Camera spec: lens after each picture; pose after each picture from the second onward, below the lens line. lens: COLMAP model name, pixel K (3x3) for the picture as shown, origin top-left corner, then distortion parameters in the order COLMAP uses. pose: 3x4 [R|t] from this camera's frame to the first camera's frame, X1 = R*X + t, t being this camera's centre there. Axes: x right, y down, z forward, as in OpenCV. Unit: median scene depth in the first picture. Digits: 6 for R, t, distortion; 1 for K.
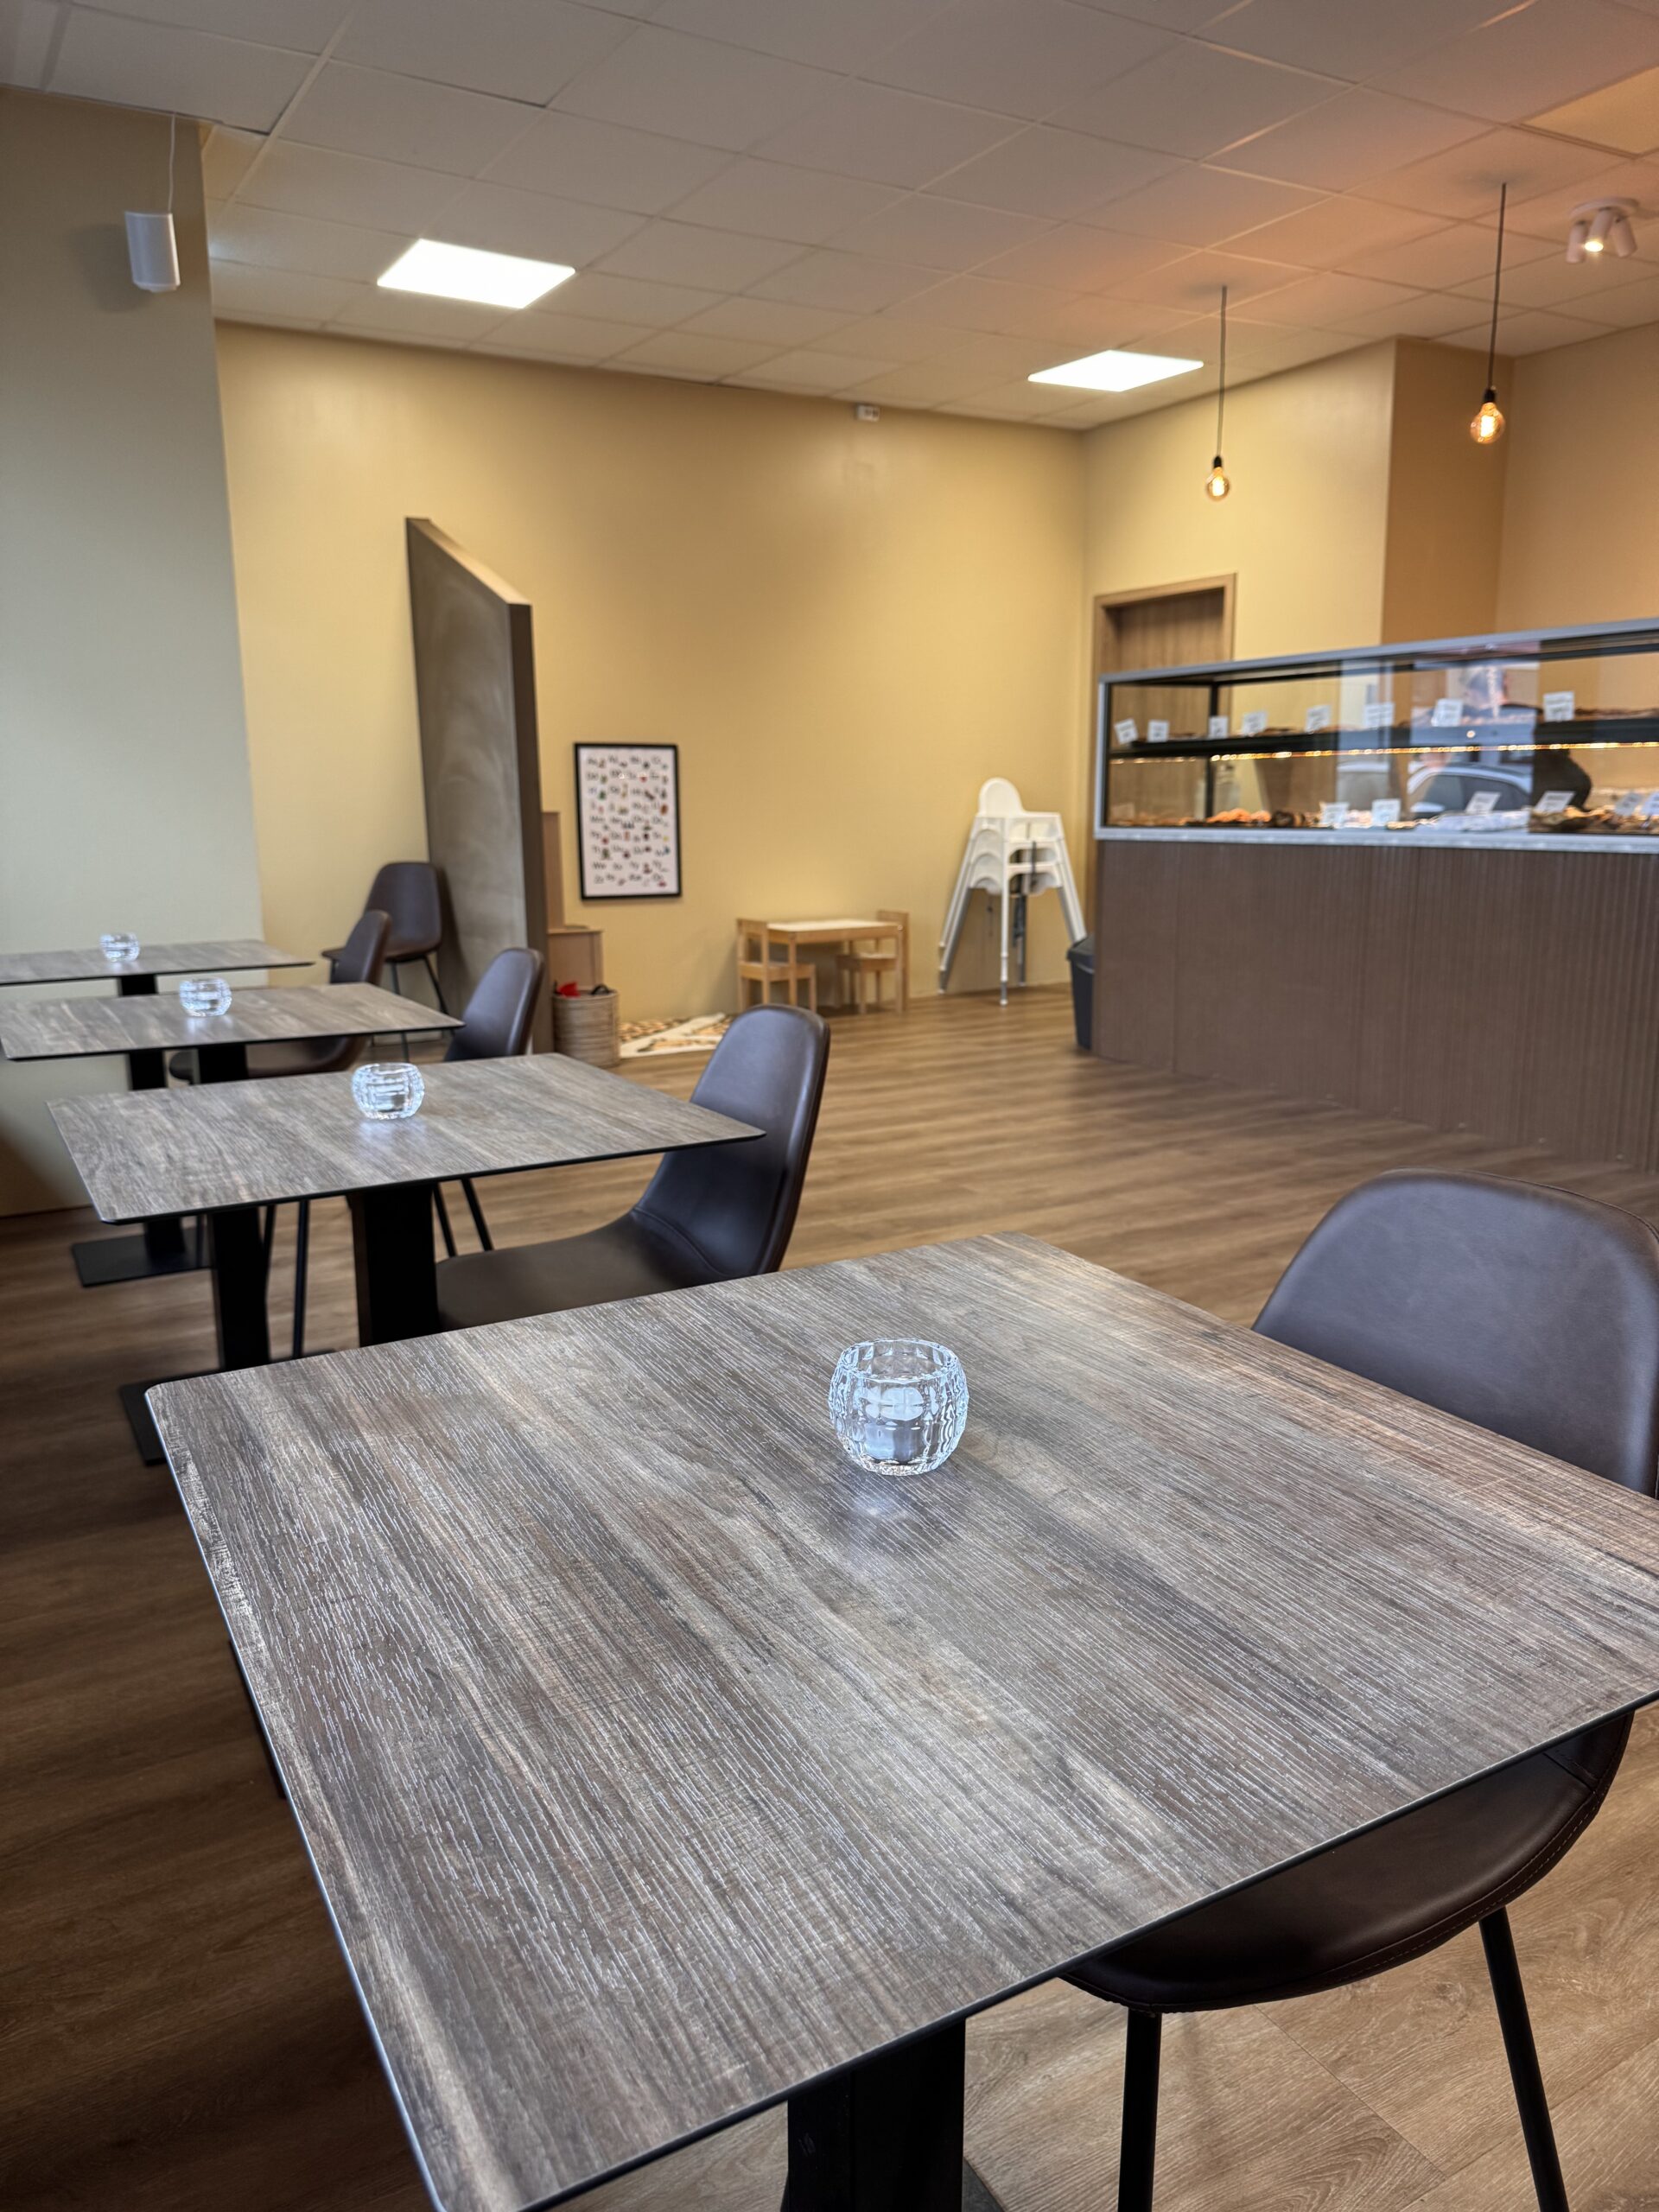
lens RADIAL K [[1582.4, 0, 805.8], [0, 1582.4, 1153.1], [0, 0, 1]] dist [0.014237, -0.036555]
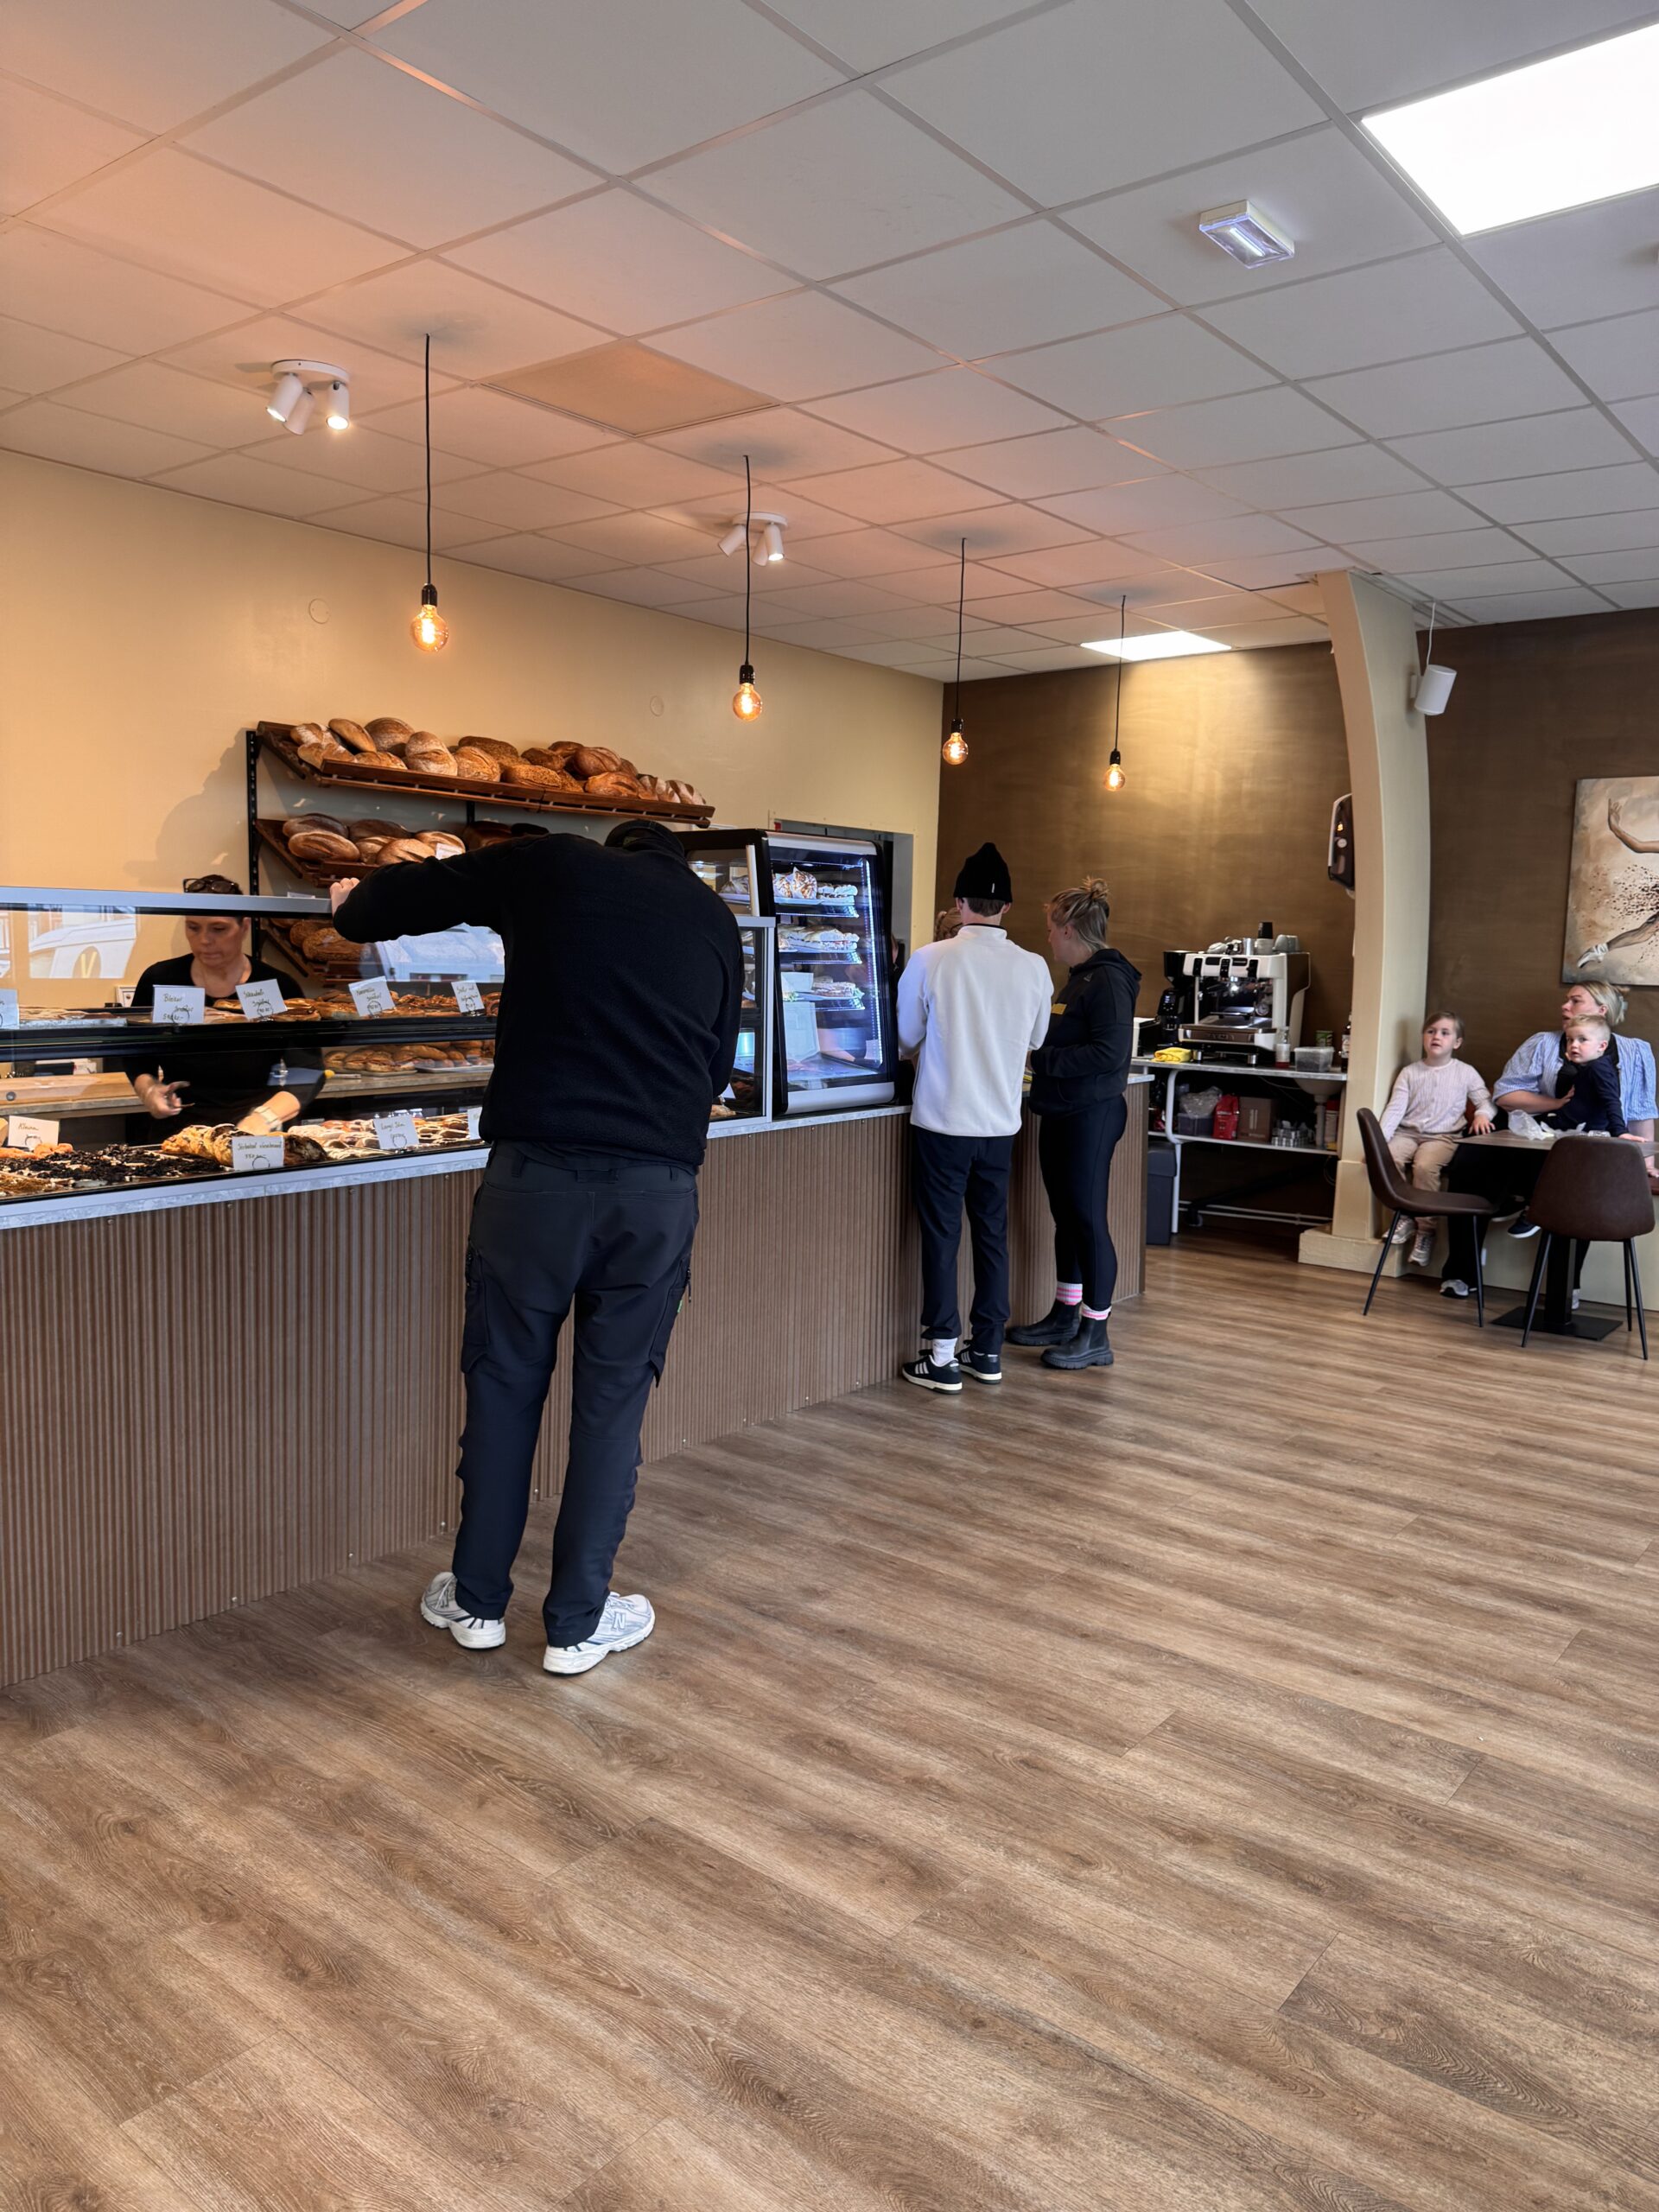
lens RADIAL K [[1582.4, 0, 824.6], [0, 1582.4, 1105.8], [0, 0, 1]] dist [0.014237, -0.036555]
pose [[-0.378811, -0.104157, 0.919594, -0.254186], [0.181236, 0.966059, 0.184077, -0.221345], [-0.907555, 0.236394, -0.347076, 0.748977]]
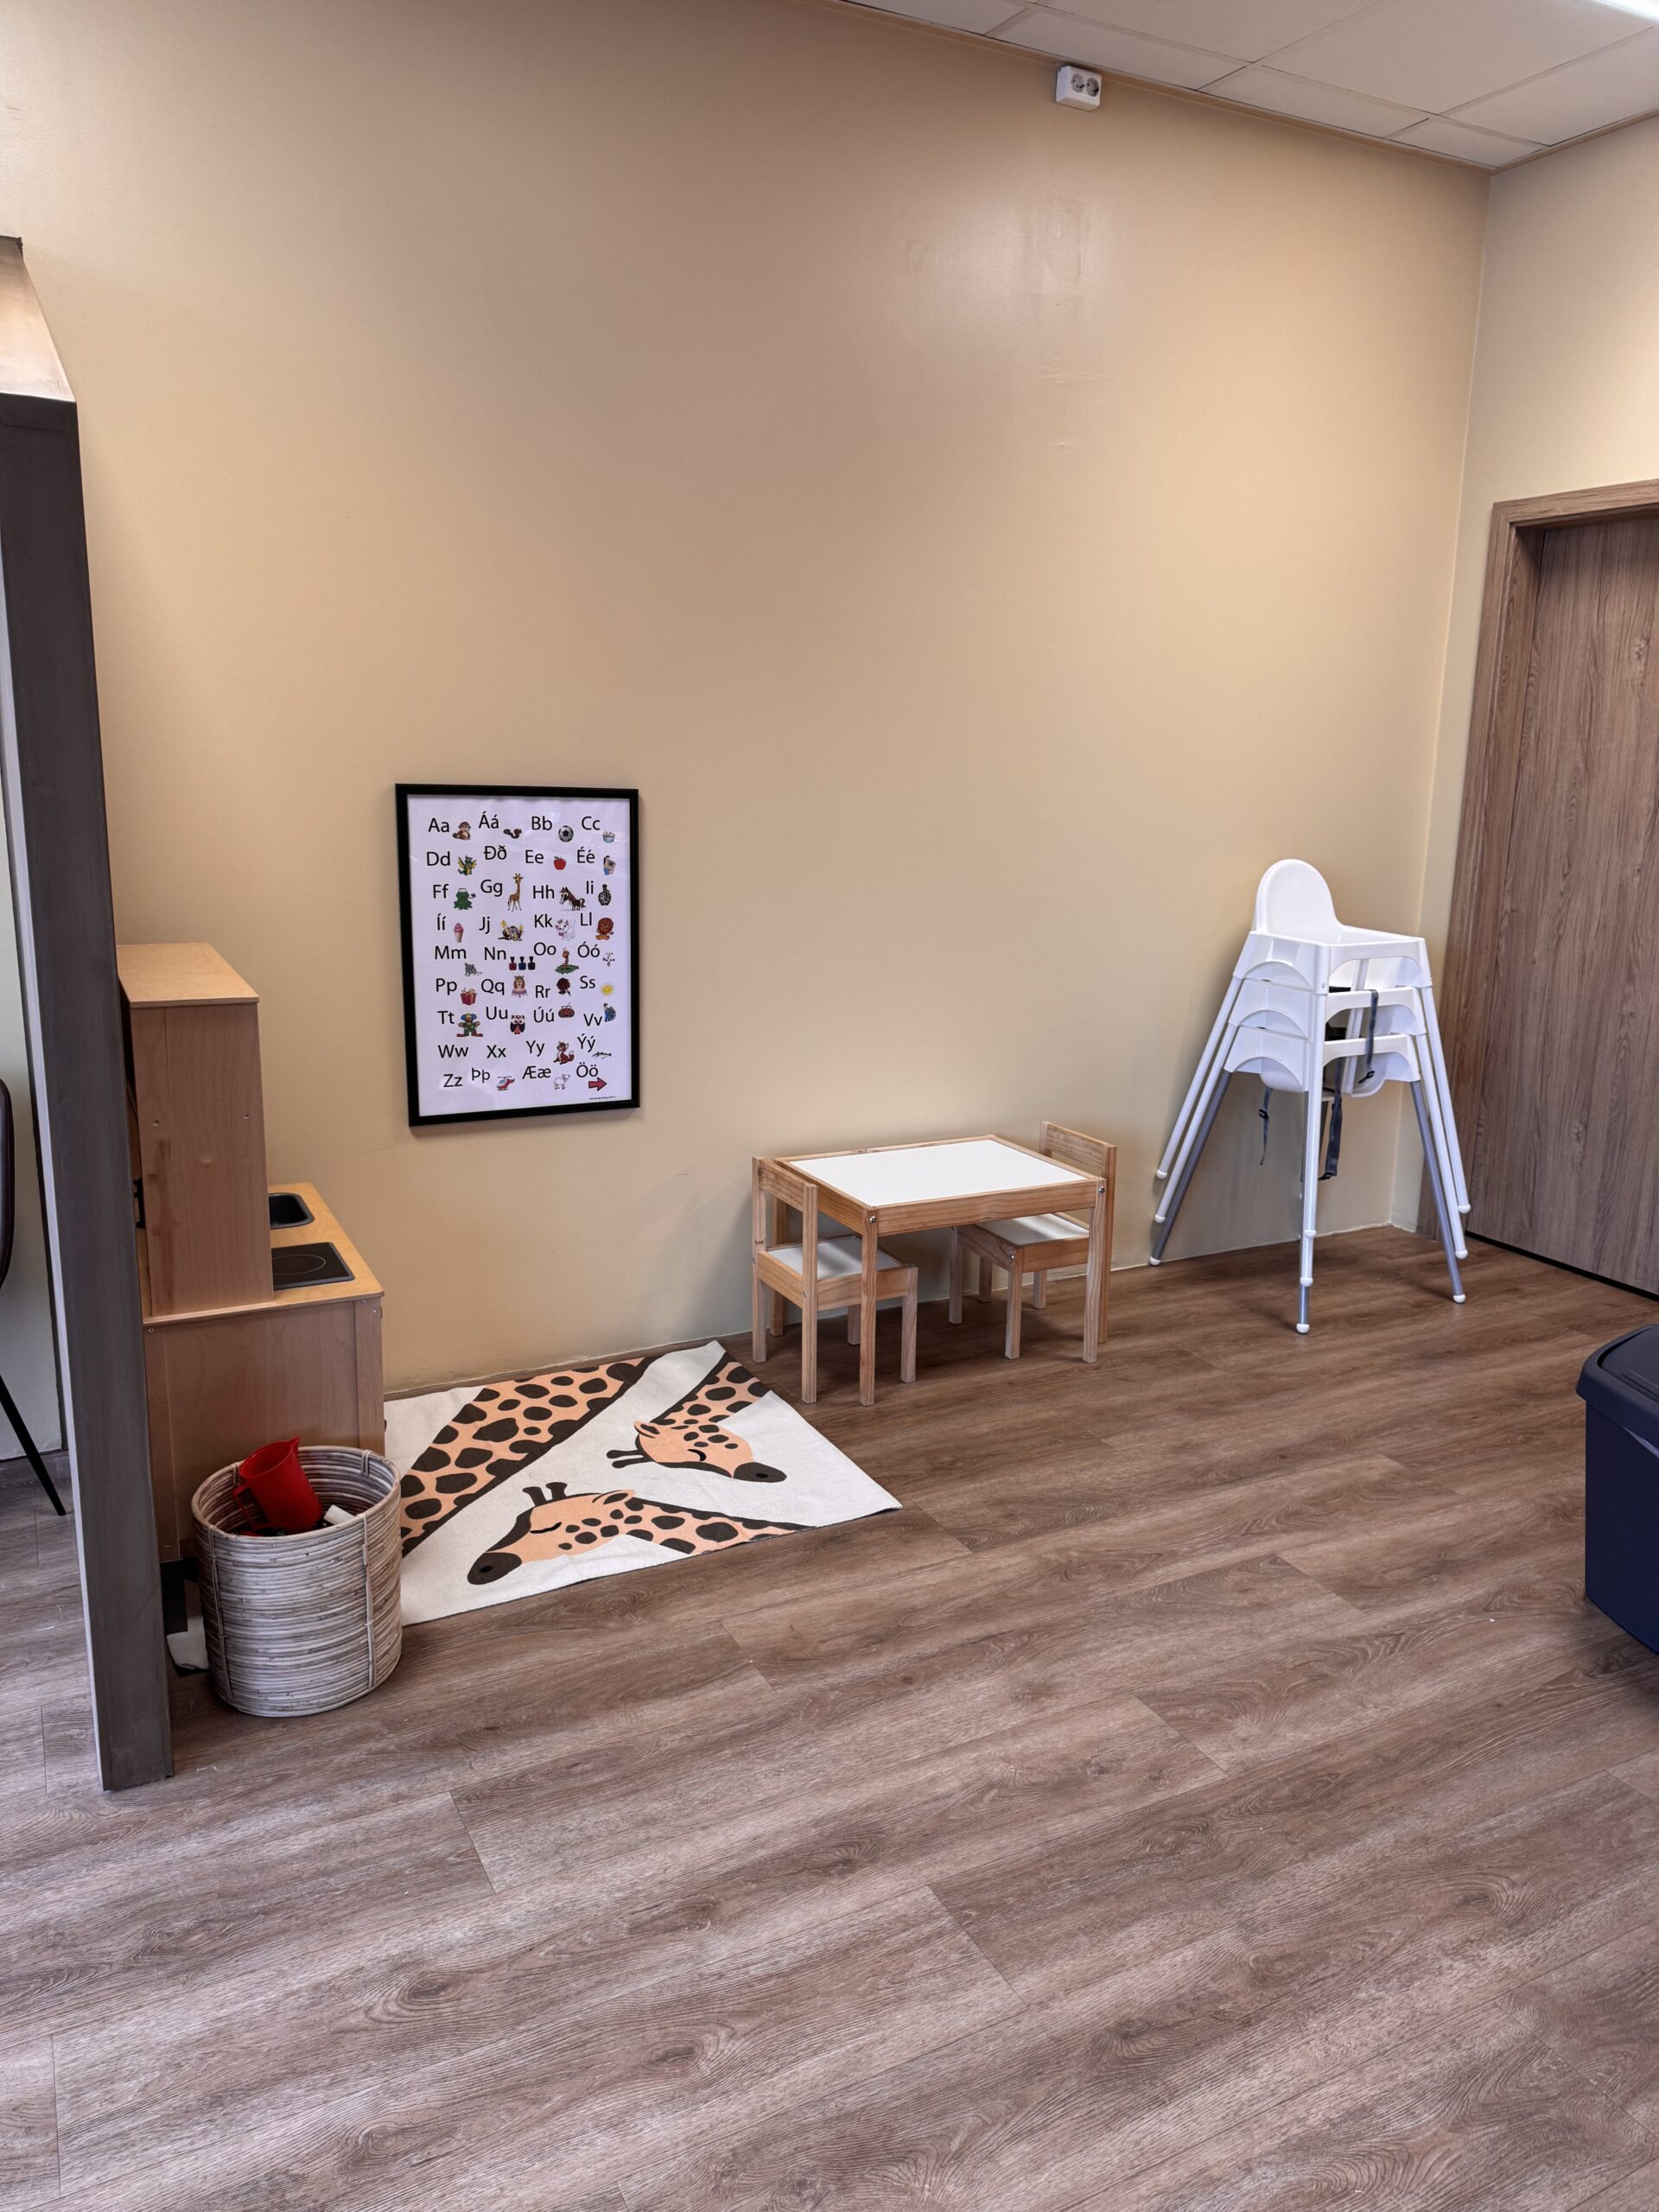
lens RADIAL K [[1582.4, 0, 834.2], [0, 1582.4, 1103.2], [0, 0, 1]] dist [0.014237, -0.036555]
pose [[0.998868, 0.031130, -0.035964, -0.003745], [-0.031695, 0.999381, -0.015236, -0.160624], [0.035467, 0.016359, 0.999237, 0.538622]]
